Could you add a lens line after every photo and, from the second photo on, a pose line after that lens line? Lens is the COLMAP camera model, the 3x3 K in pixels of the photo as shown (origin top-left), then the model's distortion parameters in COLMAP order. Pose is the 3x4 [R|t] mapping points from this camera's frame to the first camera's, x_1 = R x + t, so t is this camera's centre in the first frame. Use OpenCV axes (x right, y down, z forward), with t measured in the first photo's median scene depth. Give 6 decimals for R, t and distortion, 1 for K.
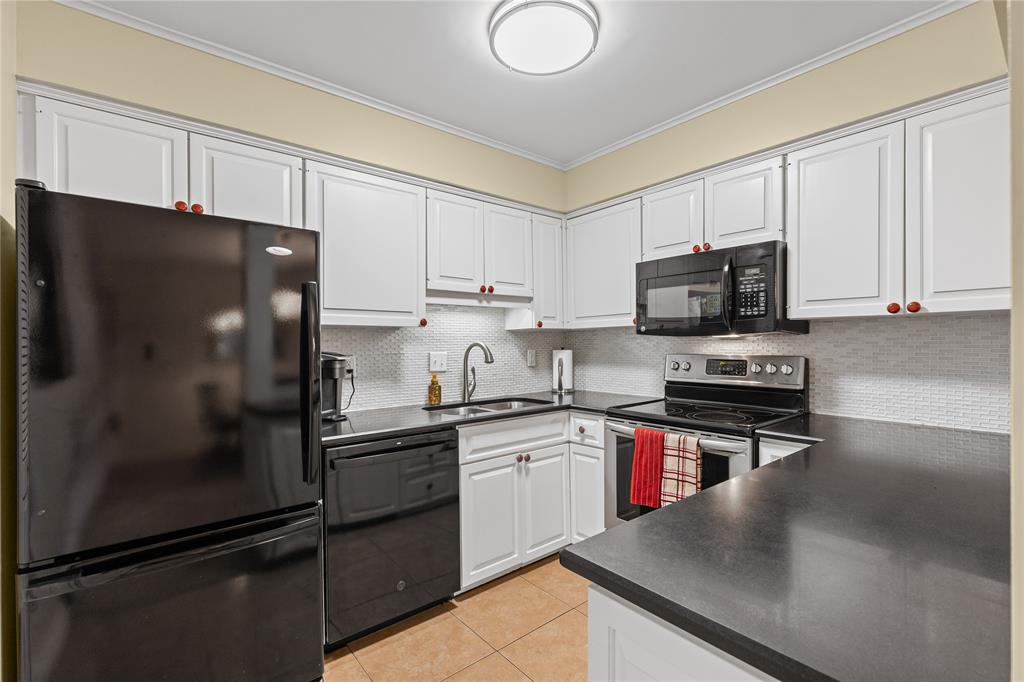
lens RADIAL K [[465.9, 0, 518.2], [0, 465.9, 342.3], [0, 0, 1]] dist [0.006019, -0.000870]
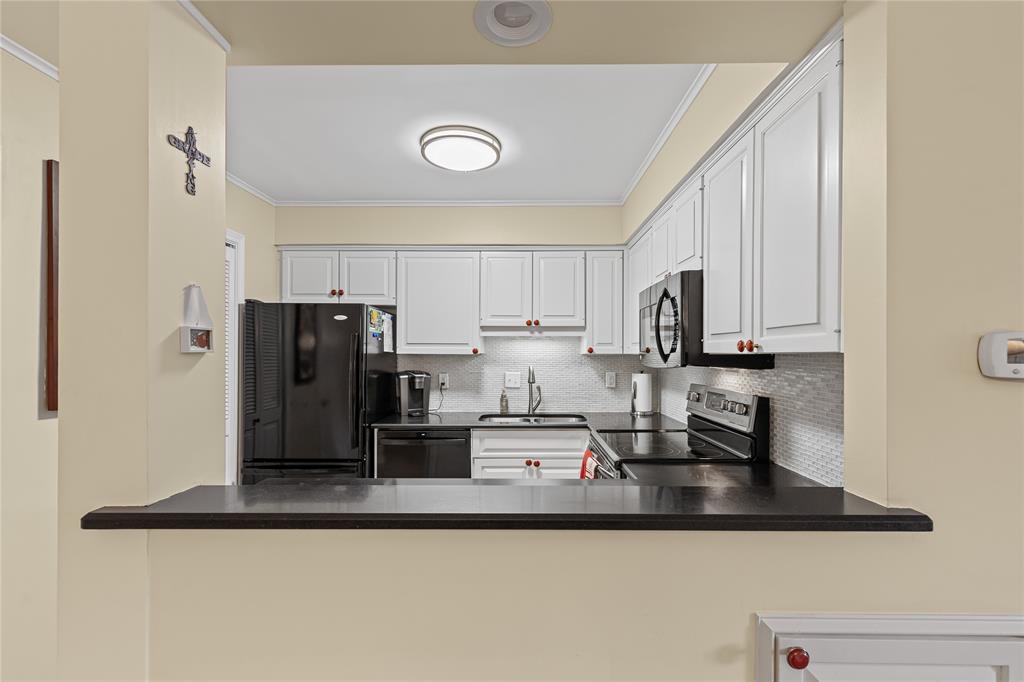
lens RADIAL K [[465.9, 0, 514.3], [0, 465.9, 348.3], [0, 0, 1]] dist [0.006019, -0.000870]
pose [[0.753591, 0.002201, -0.657340, 0.758108], [-0.005790, 0.999978, -0.003290, -0.046244], [0.657318, 0.006285, 0.753587, 0.049413]]
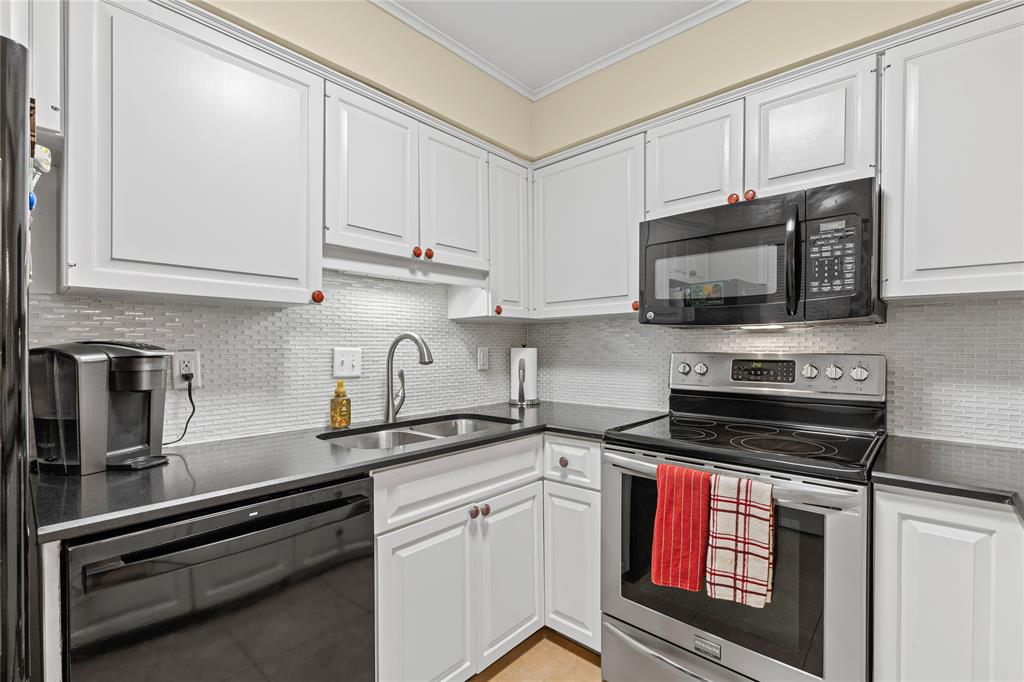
lens RADIAL K [[465.9, 0, 519.3], [0, 465.9, 348.3], [0, 0, 1]] dist [0.006019, -0.000870]
pose [[0.988984, 0.007519, 0.147834, -0.031242], [-0.007905, 0.999967, 0.002020, 0.020957], [-0.147813, -0.003166, 0.989010, 0.347851]]
